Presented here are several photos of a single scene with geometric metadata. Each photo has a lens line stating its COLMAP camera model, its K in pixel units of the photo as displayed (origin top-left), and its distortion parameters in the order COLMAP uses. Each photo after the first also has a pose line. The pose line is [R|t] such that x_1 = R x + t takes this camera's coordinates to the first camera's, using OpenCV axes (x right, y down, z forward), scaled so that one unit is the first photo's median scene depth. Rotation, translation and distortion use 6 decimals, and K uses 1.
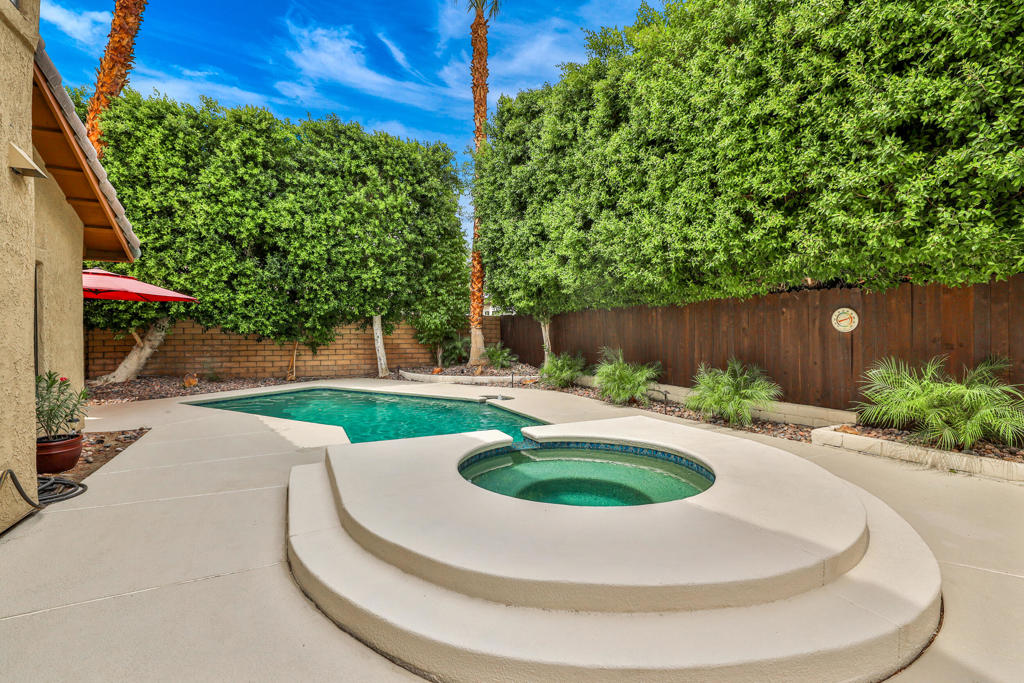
lens RADIAL K [[458.4, 0, 521.8], [0, 458.4, 337.9], [0, 0, 1]] dist [-0.024422, 0.005133]
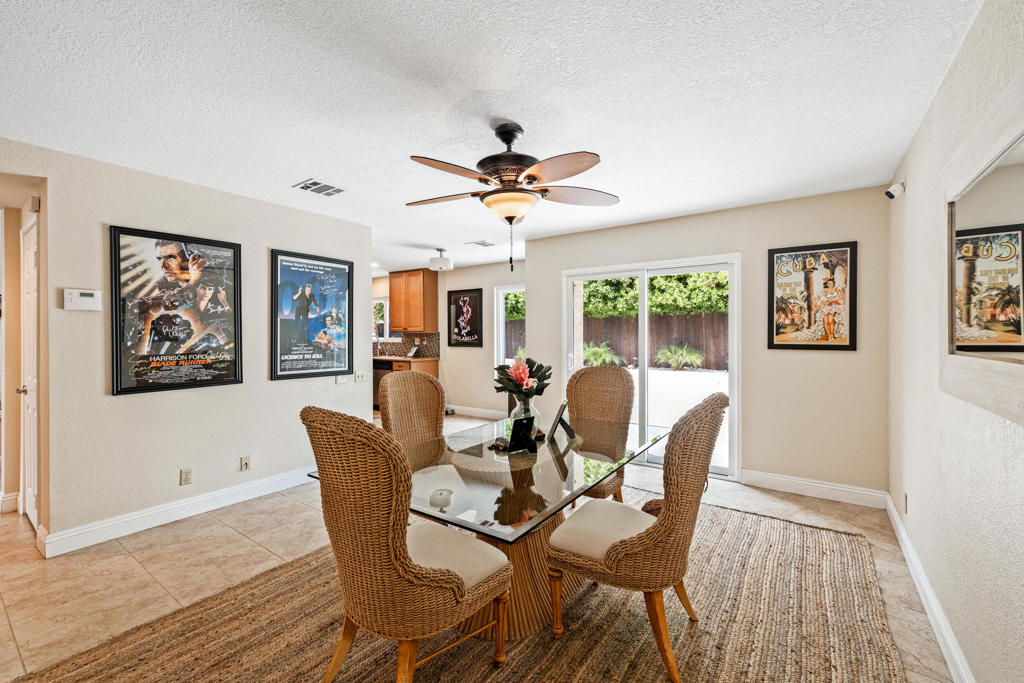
lens RADIAL K [[433.8, 0, 511.9], [0, 433.8, 331.6], [0, 0, 1]] dist [-0.008676, -0.000374]
pose [[0.877582, -0.006603, 0.479381, -0.619755], [0.014818, 0.999801, -0.013357, 0.007598], [-0.479197, 0.018825, 0.877505, -0.831670]]
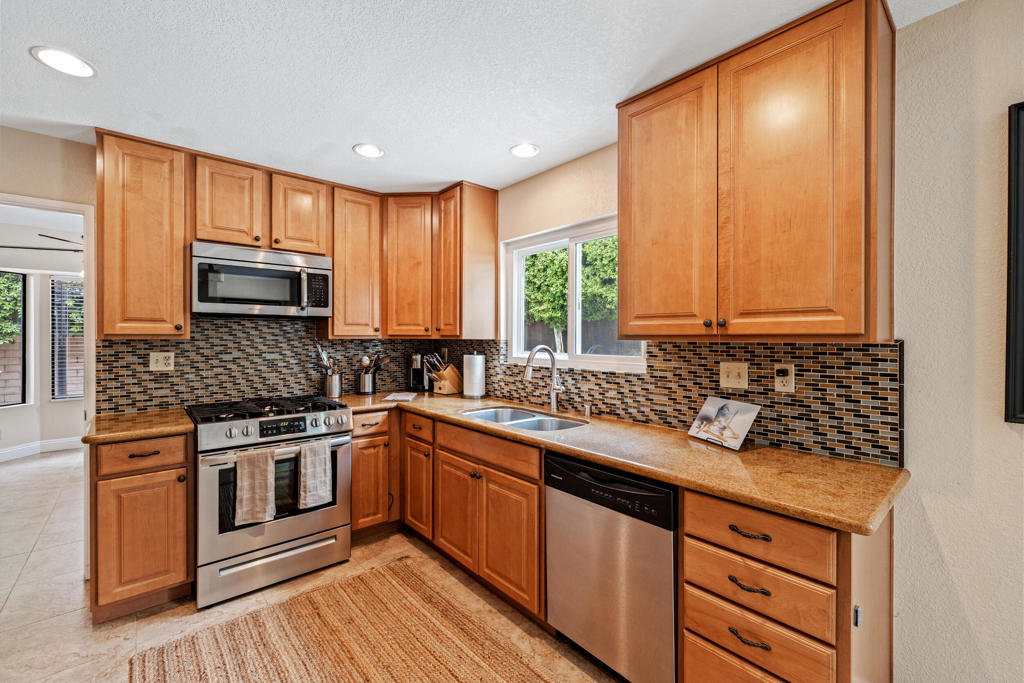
lens RADIAL K [[433.8, 0, 507.4], [0, 433.8, 340.0], [0, 0, 1]] dist [-0.008676, -0.000374]
pose [[0.967463, -0.005505, 0.252954, -0.518806], [0.006395, 0.999976, -0.002700, -0.006783], [-0.252933, 0.004230, 0.967475, -0.069715]]
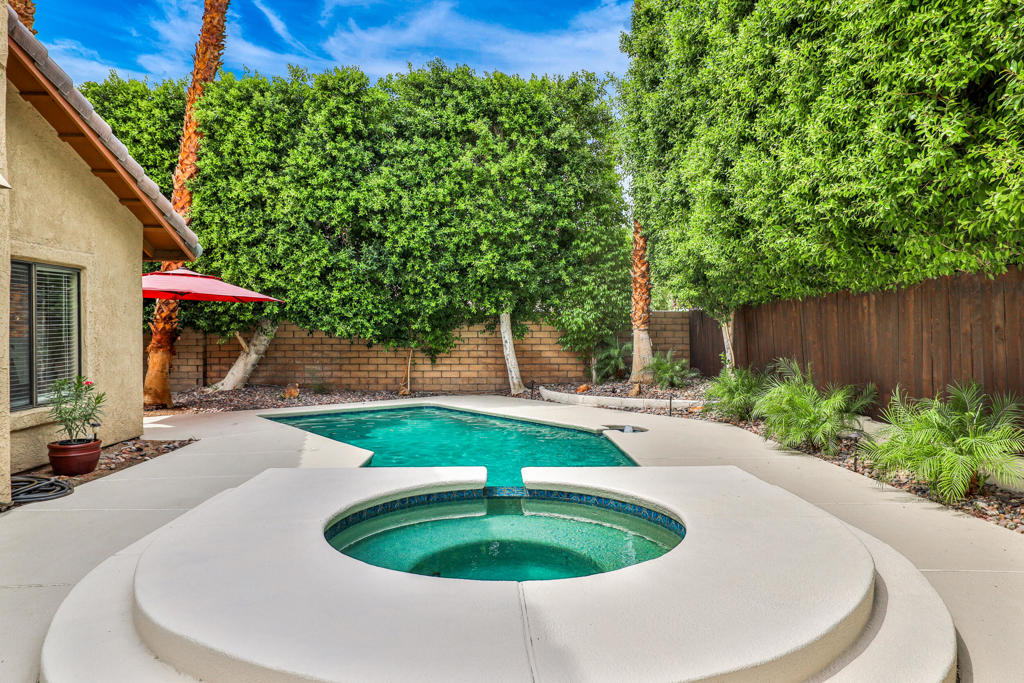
lens RADIAL K [[641.2, 0, 512.0], [0, 641.2, 346.8], [0, 0, 1]] dist [-0.011511, 0.002021]
pose [[0.916896, 0.004667, -0.399098, 0.179830], [-0.002759, 0.999982, 0.005355, 0.000408], [0.399116, -0.003809, 0.916893, 0.034339]]
